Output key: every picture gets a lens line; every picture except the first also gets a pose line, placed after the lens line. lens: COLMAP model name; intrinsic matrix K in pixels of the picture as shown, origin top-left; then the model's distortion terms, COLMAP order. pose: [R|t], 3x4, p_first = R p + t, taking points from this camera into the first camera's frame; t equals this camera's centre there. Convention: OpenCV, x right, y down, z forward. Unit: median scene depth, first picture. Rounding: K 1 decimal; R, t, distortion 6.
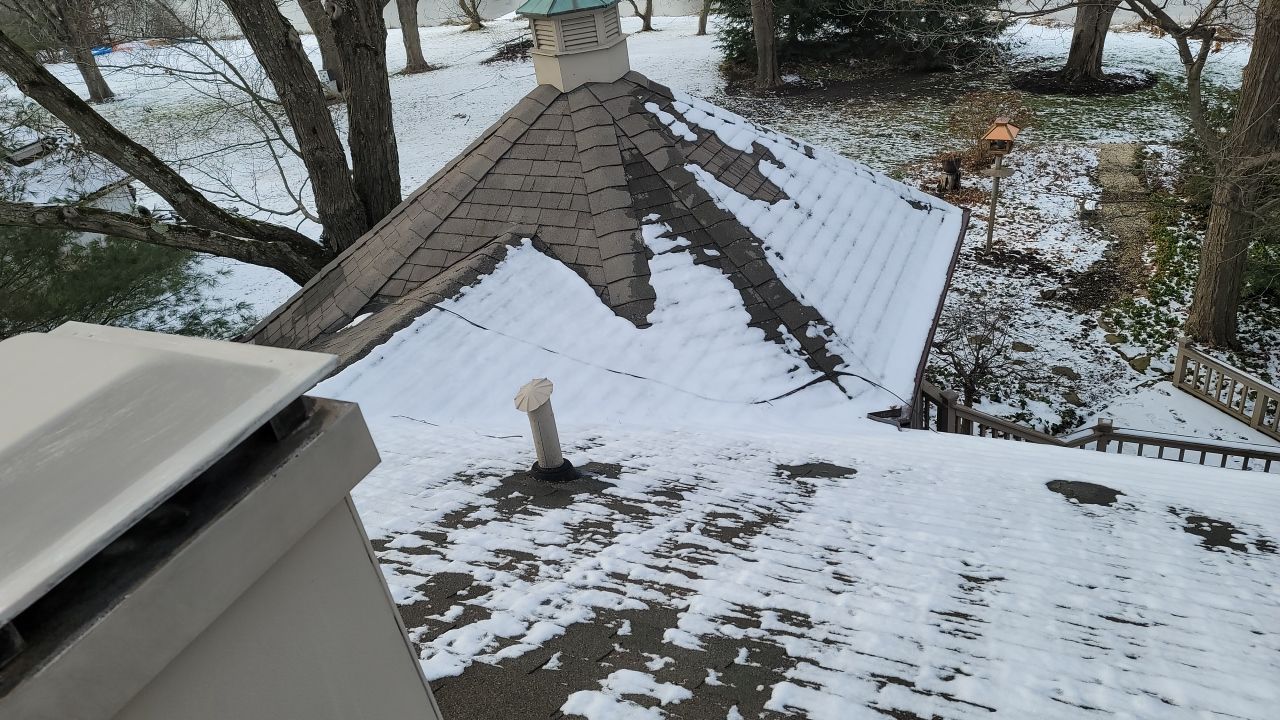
lens RADIAL K [[961.7, 0, 640.0], [0, 961.7, 360.0], [0, 0, 1]] dist [0.110757, -0.139886]
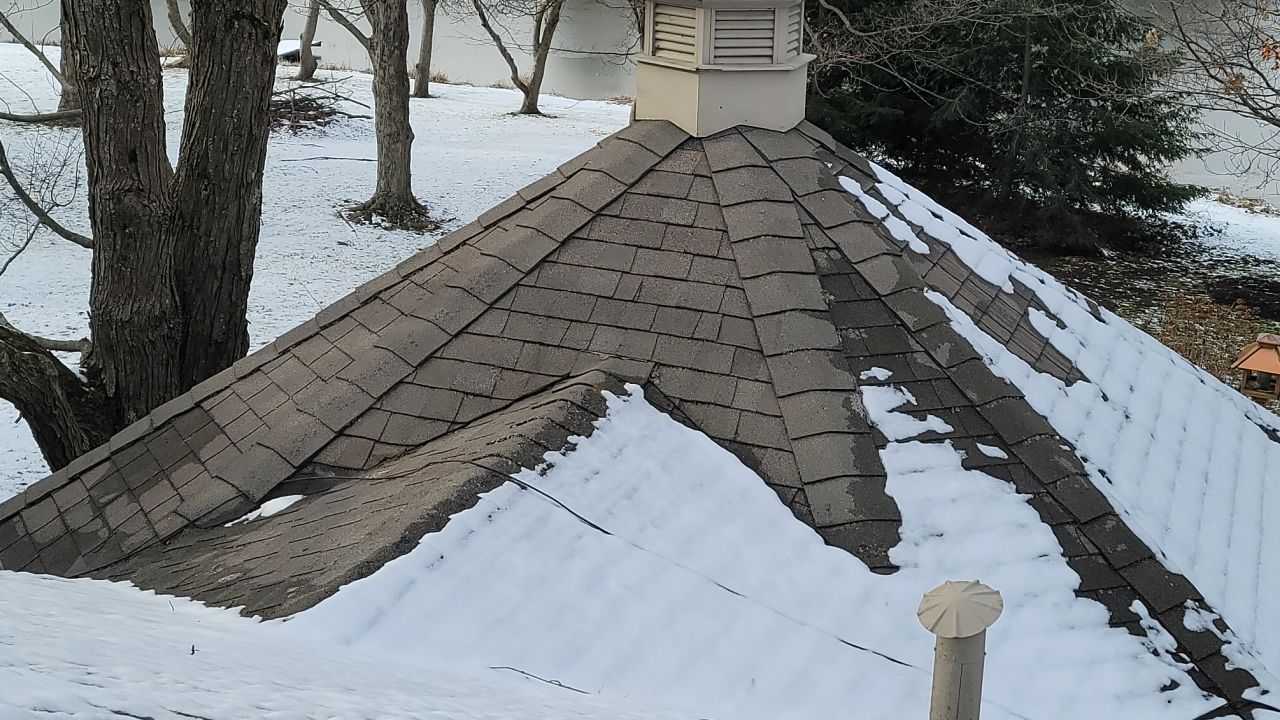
lens RADIAL K [[1914.5, 0, 639.8], [0, 1914.5, 358.0], [0, 0, 1]] dist [0.122517, -0.102242]
pose [[0.985470, 0.125684, 0.114248, -0.235435], [-0.098716, 0.971188, -0.216906, 0.083057], [-0.138217, 0.202476, 0.969484, 0.002452]]
